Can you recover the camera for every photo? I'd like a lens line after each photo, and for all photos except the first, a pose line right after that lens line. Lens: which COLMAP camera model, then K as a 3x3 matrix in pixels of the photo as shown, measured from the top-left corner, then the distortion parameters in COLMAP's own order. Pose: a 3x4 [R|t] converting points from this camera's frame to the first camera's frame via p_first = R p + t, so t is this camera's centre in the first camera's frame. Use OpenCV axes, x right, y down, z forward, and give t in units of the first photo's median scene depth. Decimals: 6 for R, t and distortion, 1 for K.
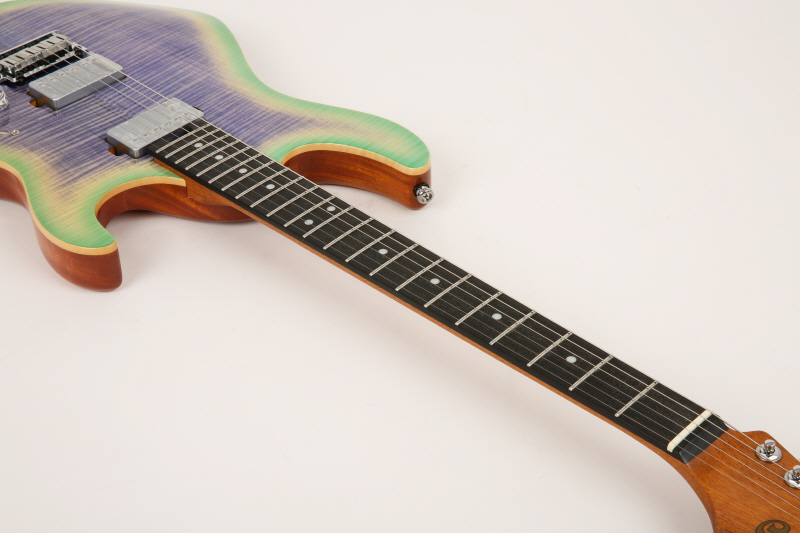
lens RADIAL K [[1421.2, 0, 402.4], [0, 1421.2, 265.3], [0, 0, 1]] dist [0.115971, 0.220815]
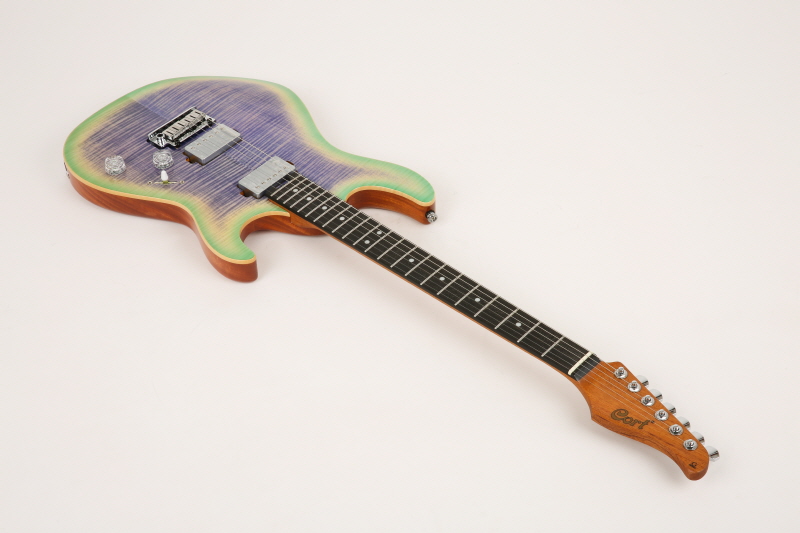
lens RADIAL K [[1444.9, 0, 400.1], [0, 1444.9, 266.4], [0, 0, 1]] dist [0.158325, 0.084475]
pose [[0.999523, -0.025062, 0.018022, -0.053774], [0.023173, 0.994883, 0.098337, -0.159550], [-0.020395, -0.097873, 0.994990, -0.691388]]
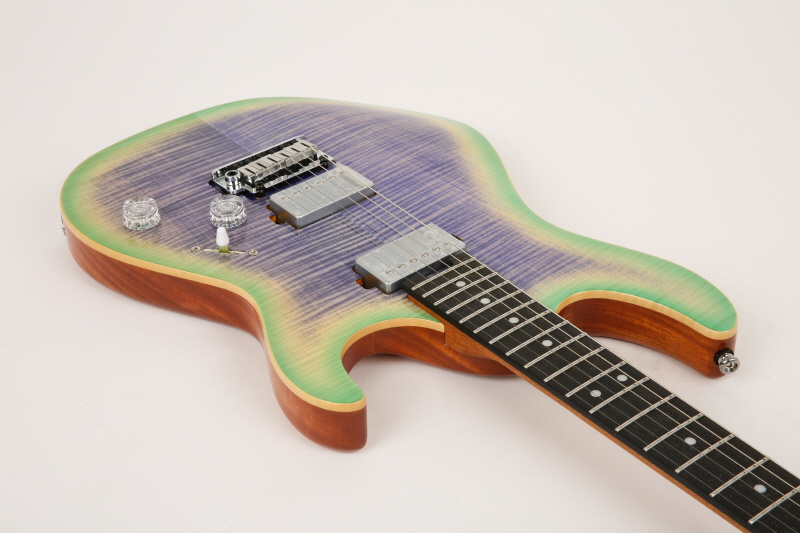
lens RADIAL K [[1421.2, 0, 402.4], [0, 1421.2, 265.3], [0, 0, 1]] dist [0.115971, 0.220815]
pose [[0.991377, 0.071041, -0.110115, -0.084580], [-0.076277, 0.996112, -0.044084, -0.055137], [0.106555, 0.052103, 0.992941, 0.146384]]
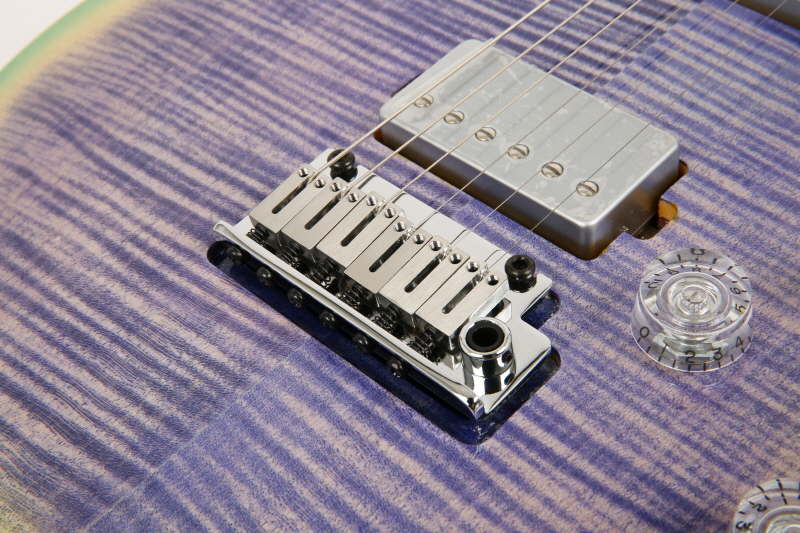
lens RADIAL K [[1302.2, 0, 399.8], [0, 1302.2, 250.2], [0, 0, 1]] dist [-0.018008, -0.001388]
pose [[0.000707, -0.715968, 0.698132, -0.476948], [0.692188, 0.504205, 0.516385, -0.303727], [-0.721717, 0.482873, 0.495941, 0.967532]]
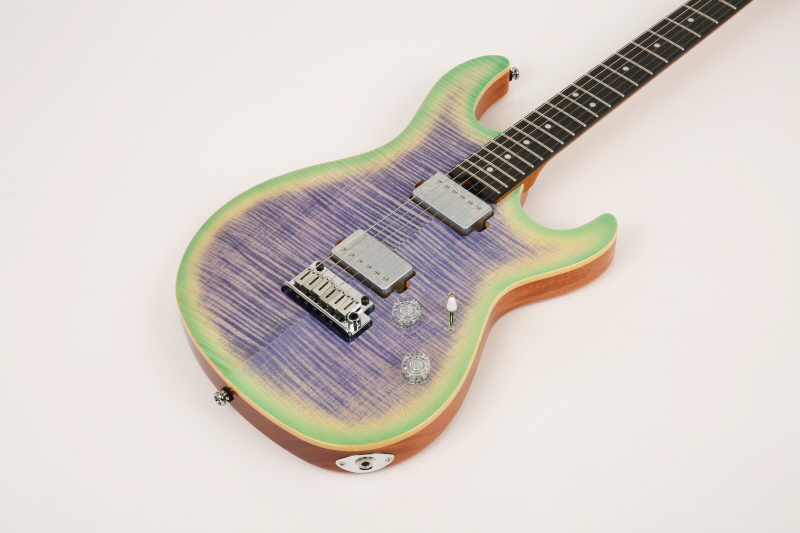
lens RADIAL K [[1421.2, 0, 402.4], [0, 1421.2, 265.3], [0, 0, 1]] dist [0.115971, 0.220815]
pose [[0.021037, -0.729737, 0.683404, -1.050168], [0.634907, 0.537779, 0.554695, -0.773596], [-0.772302, 0.422229, 0.474629, 0.508746]]
